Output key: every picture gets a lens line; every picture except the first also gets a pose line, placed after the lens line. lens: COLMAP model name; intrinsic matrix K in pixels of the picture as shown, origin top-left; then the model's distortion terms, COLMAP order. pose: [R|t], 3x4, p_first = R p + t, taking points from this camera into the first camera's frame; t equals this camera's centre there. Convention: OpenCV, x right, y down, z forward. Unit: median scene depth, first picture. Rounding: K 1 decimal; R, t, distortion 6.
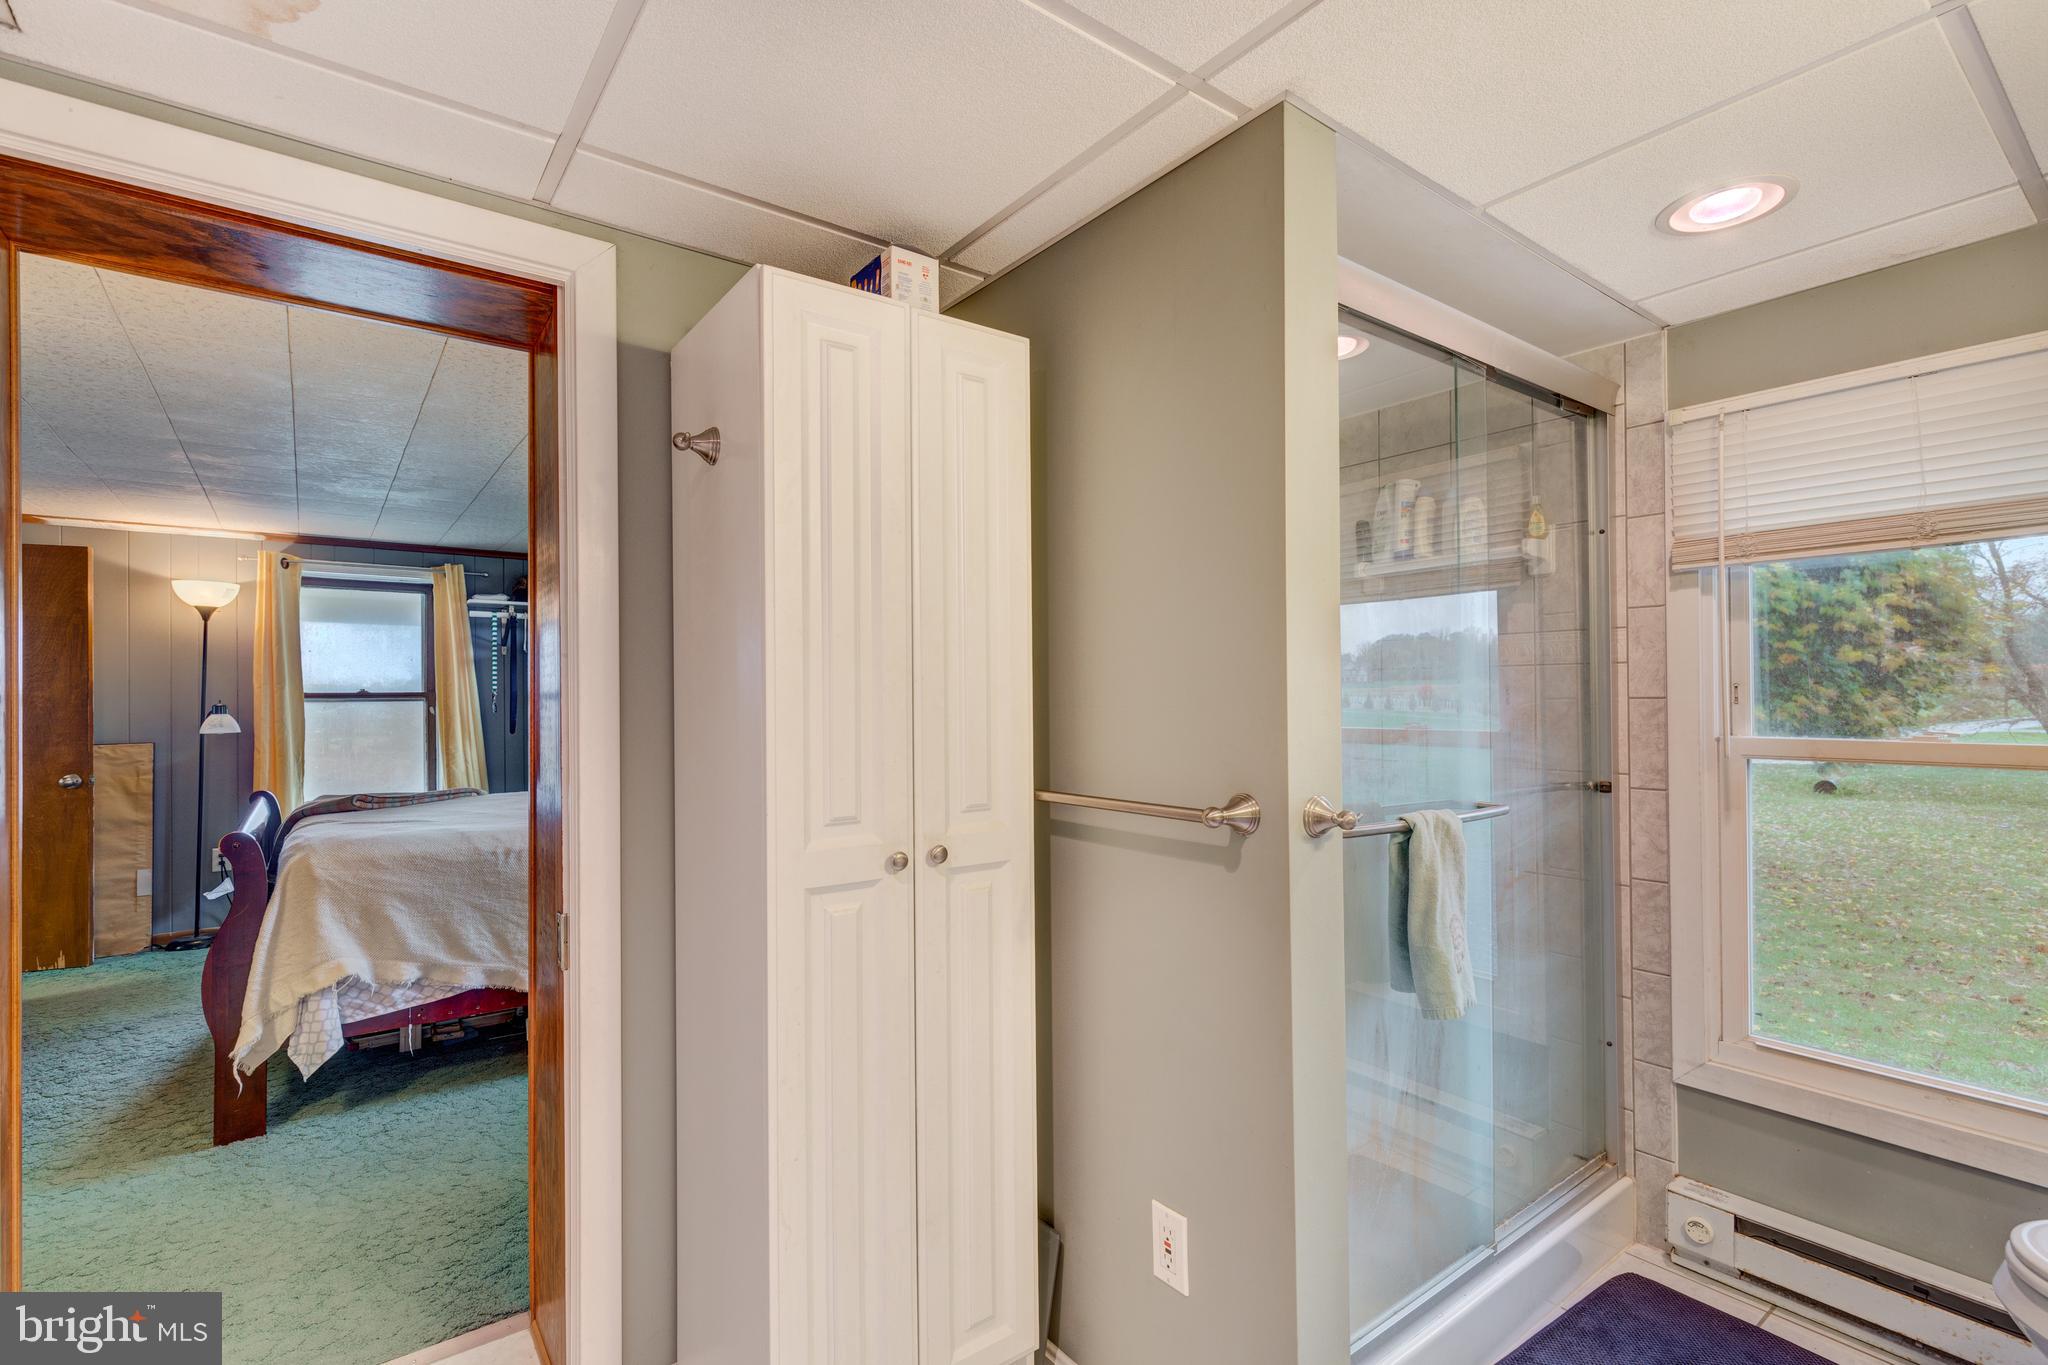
lens RADIAL K [[940.7, 0, 1035.8], [0, 940.7, 689.2], [0, 0, 1]] dist [0.013542, -0.001894]
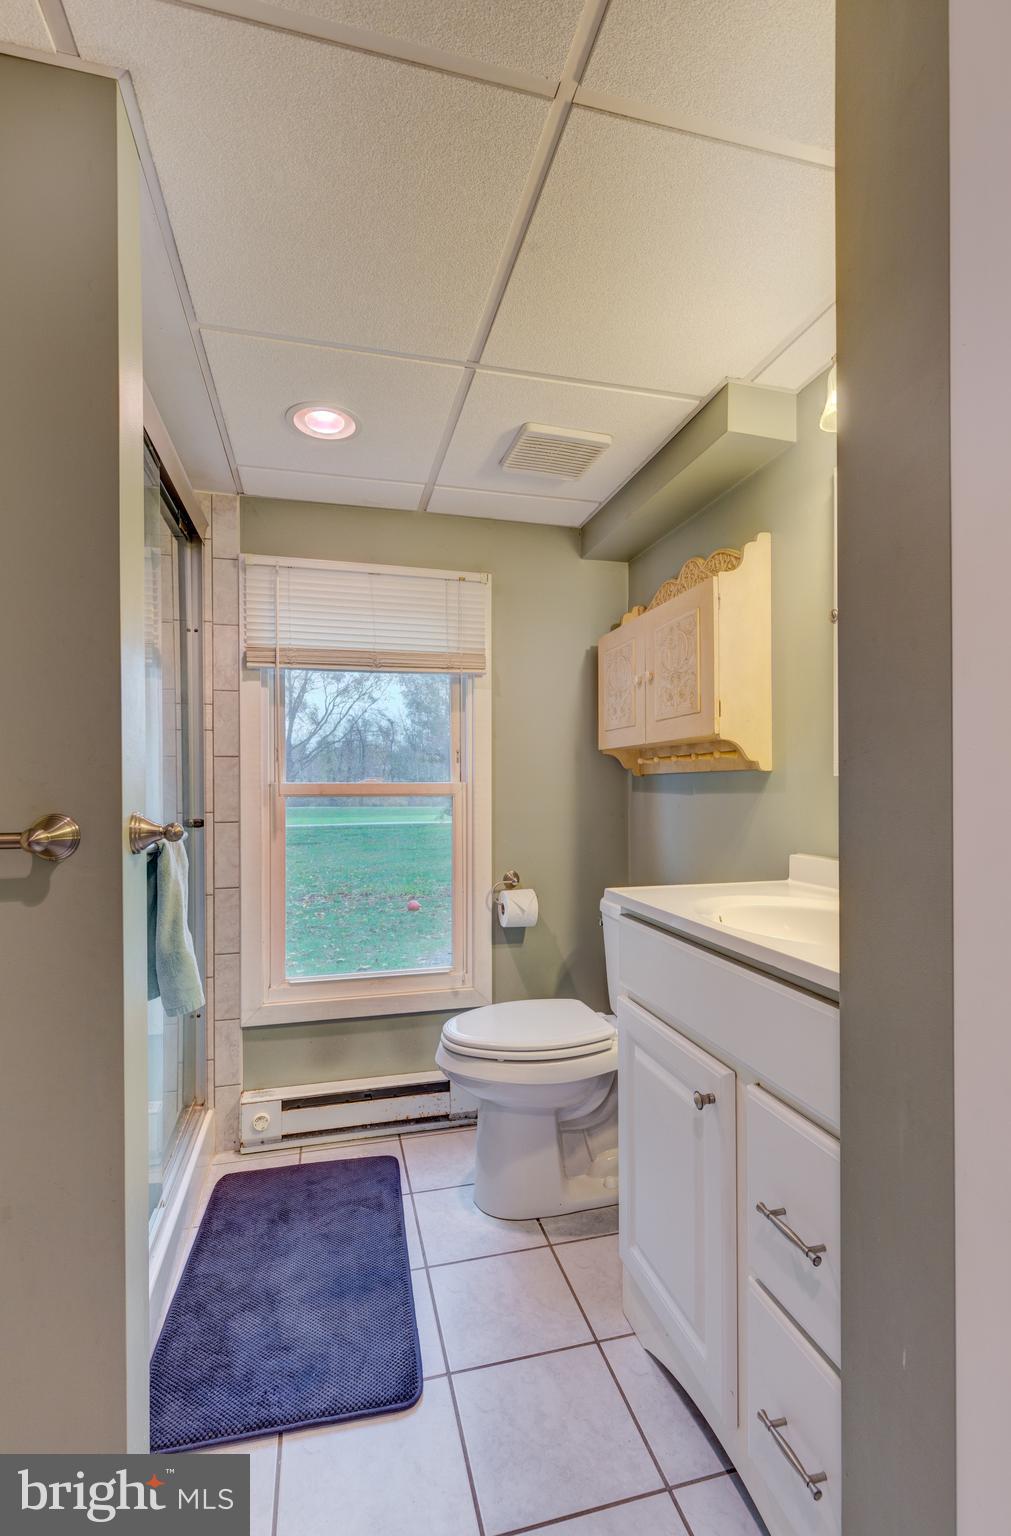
lens RADIAL K [[705.5, 0, 509.5], [0, 705.5, 783.4], [0, 0, 1]] dist [0.013542, -0.001894]
pose [[0.400150, 0.003873, 0.916442, -0.141554], [-0.003054, 0.999991, -0.002892, 0.051849], [-0.916445, -0.001641, 0.400158, 0.211080]]
